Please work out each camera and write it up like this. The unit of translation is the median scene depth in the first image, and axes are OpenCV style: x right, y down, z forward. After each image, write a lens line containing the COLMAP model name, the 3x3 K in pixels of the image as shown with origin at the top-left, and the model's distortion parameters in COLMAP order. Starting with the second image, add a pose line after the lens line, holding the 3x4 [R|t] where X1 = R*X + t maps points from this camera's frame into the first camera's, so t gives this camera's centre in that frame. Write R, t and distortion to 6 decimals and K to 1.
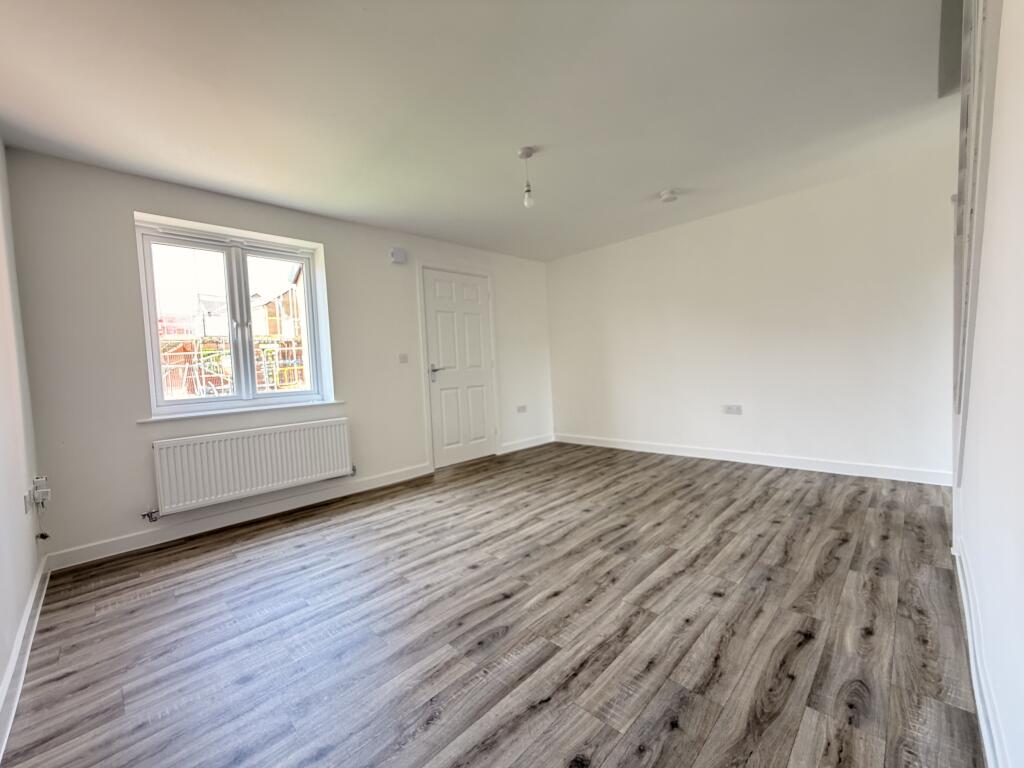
lens RADIAL K [[410.8, 0, 508.3], [0, 410.8, 373.6], [0, 0, 1]] dist [0.001548, -0.000964]
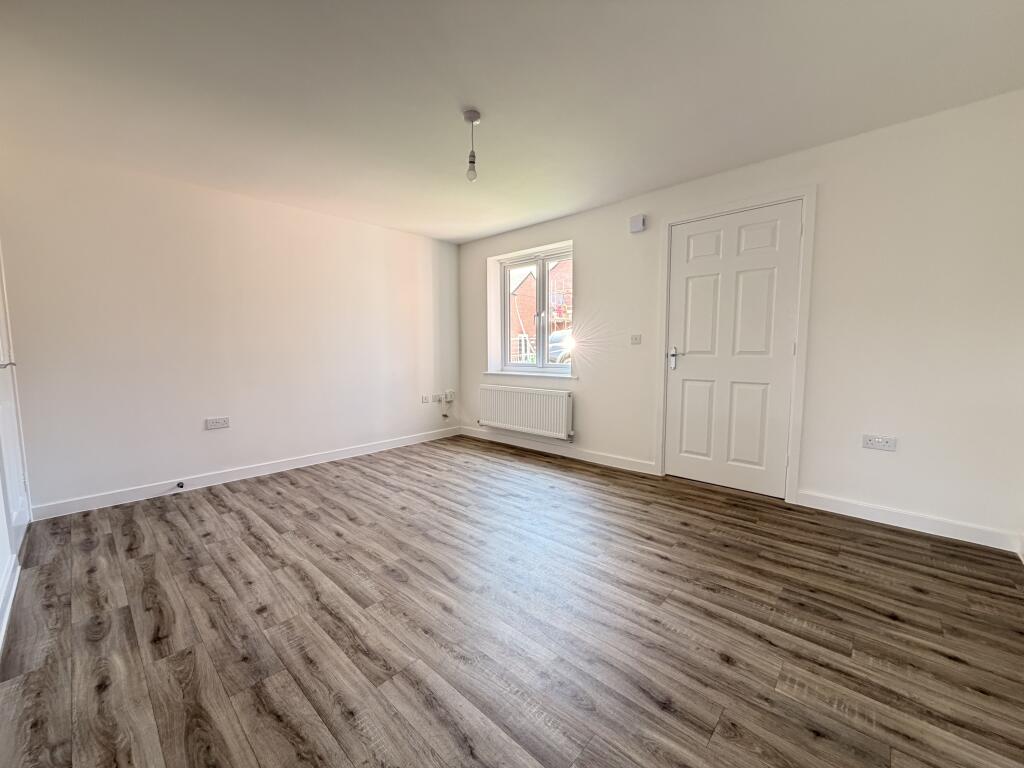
lens RADIAL K [[410.8, 0, 510.4], [0, 410.8, 373.6], [0, 0, 1]] dist [0.001548, -0.000964]
pose [[0.034079, 0.114665, -0.992820, 1.280291], [-0.009577, 0.993388, 0.114402, -0.126894], [0.999373, 0.005610, 0.034952, 1.381202]]
